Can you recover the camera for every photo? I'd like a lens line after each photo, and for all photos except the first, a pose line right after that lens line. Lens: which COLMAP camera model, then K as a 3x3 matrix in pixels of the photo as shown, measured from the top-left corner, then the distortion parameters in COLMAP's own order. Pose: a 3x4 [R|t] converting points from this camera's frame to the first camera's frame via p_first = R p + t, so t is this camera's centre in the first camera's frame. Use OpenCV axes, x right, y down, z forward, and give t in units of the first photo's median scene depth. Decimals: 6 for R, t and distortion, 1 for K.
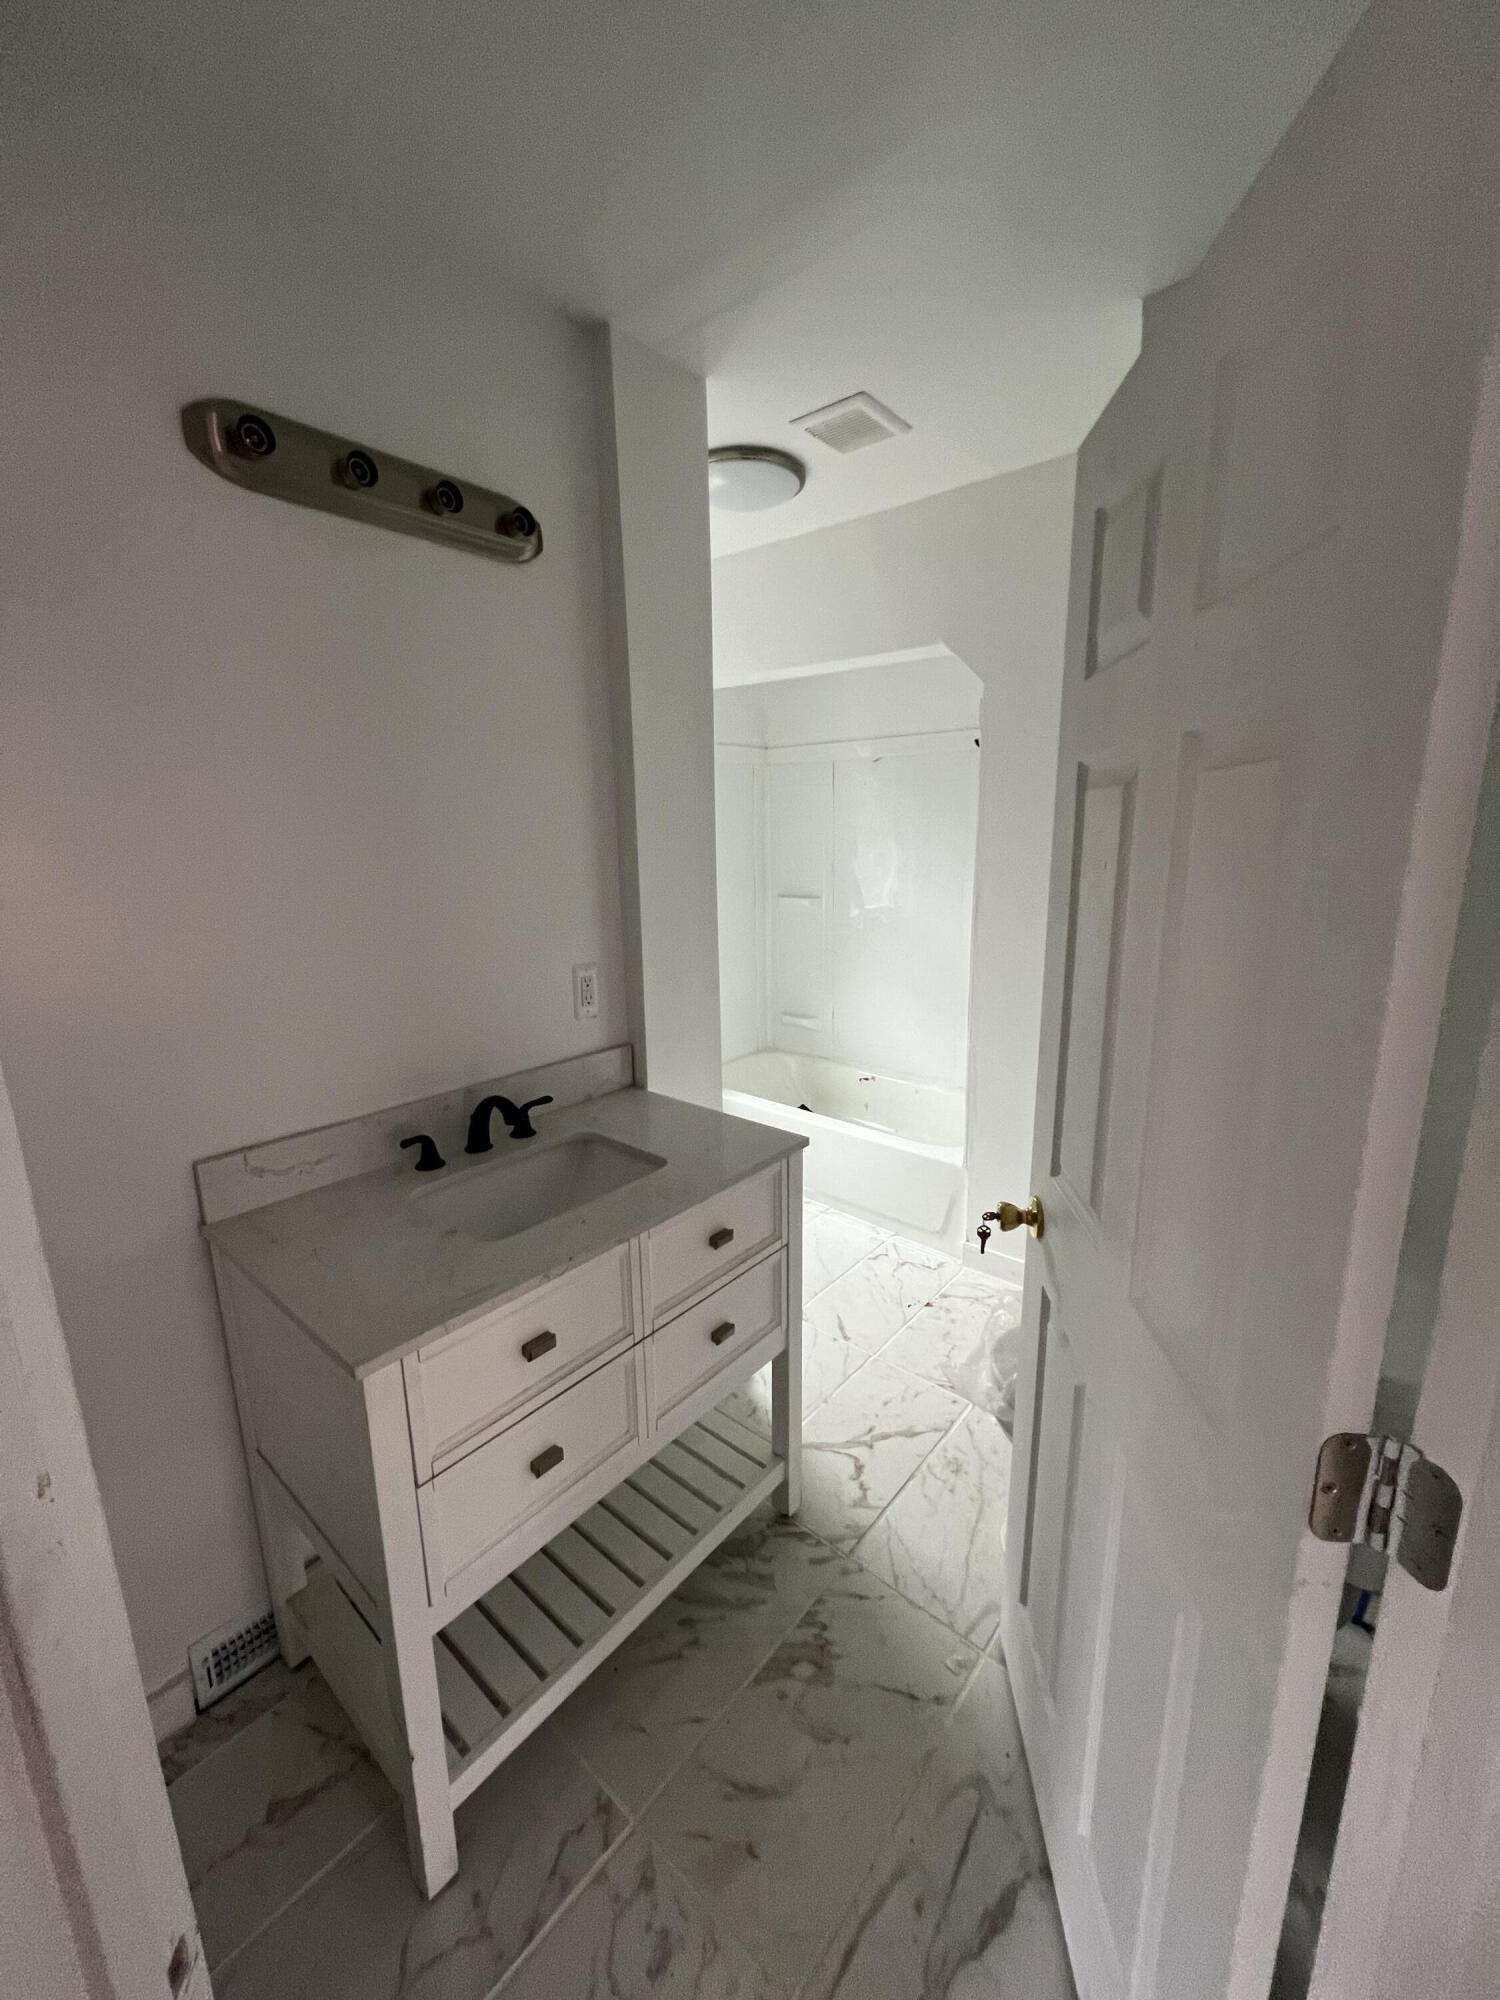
lens RADIAL K [[799.0, 0, 750.0], [0, 799.0, 1000.0], [0, 0, 1]] dist [-0.000072, -0.000026]
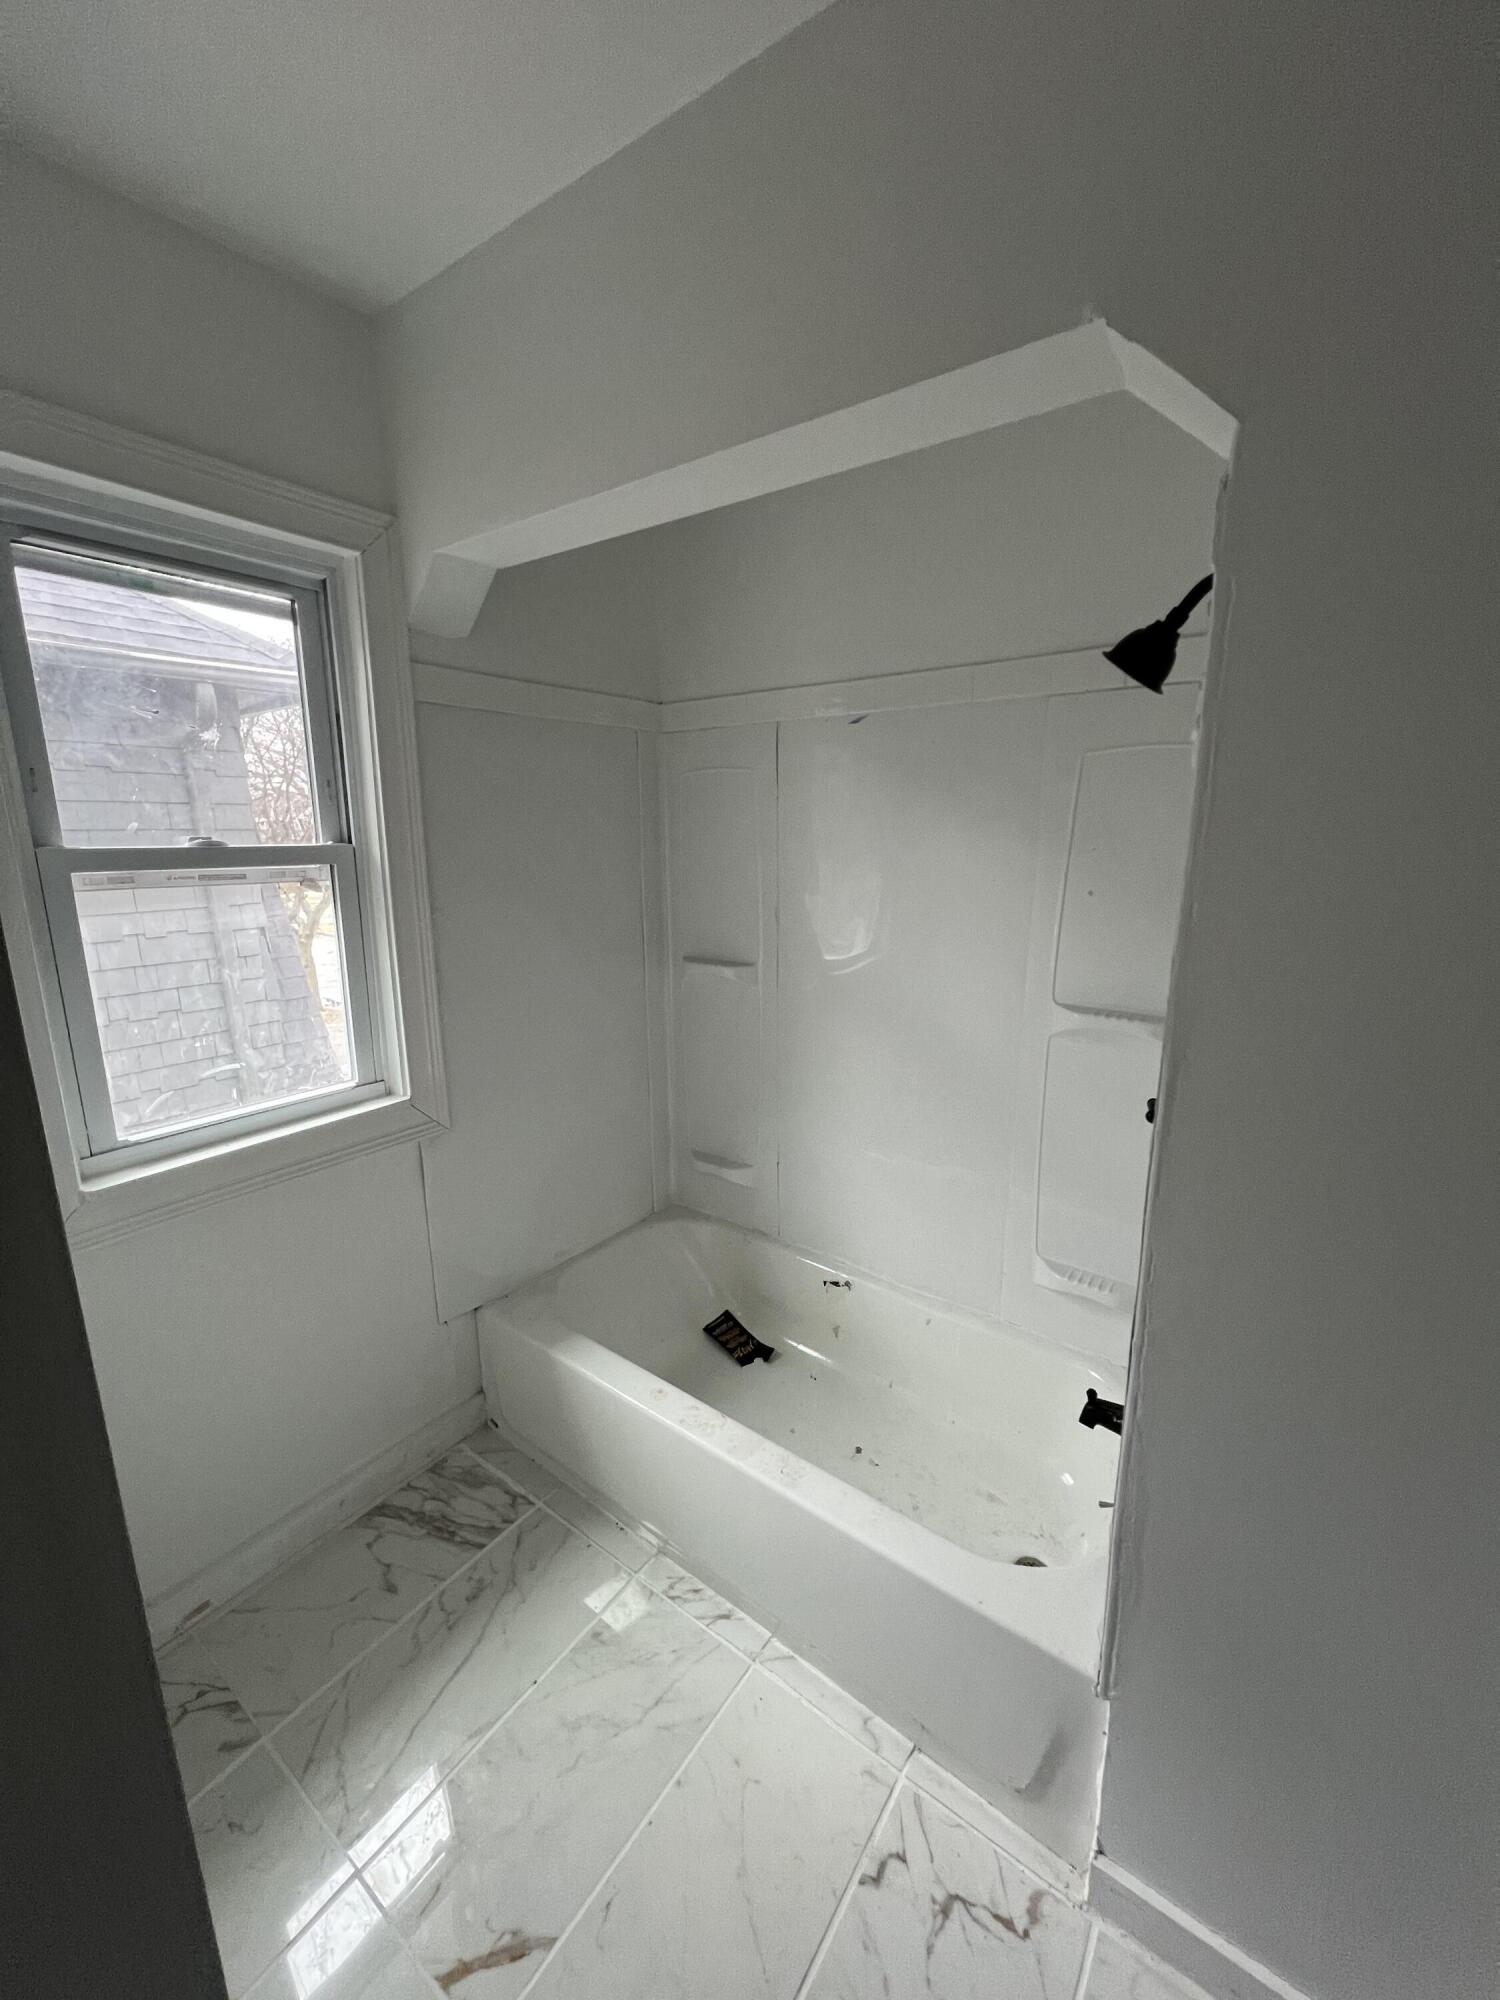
lens RADIAL K [[799.0, 0, 750.0], [0, 799.0, 1000.0], [0, 0, 1]] dist [-0.000072, -0.000026]
pose [[0.997640, -0.001396, 0.068654, 0.043395], [0.002252, 0.999921, -0.012392, -0.092081], [-0.068631, 0.012517, 0.997564, 0.409709]]
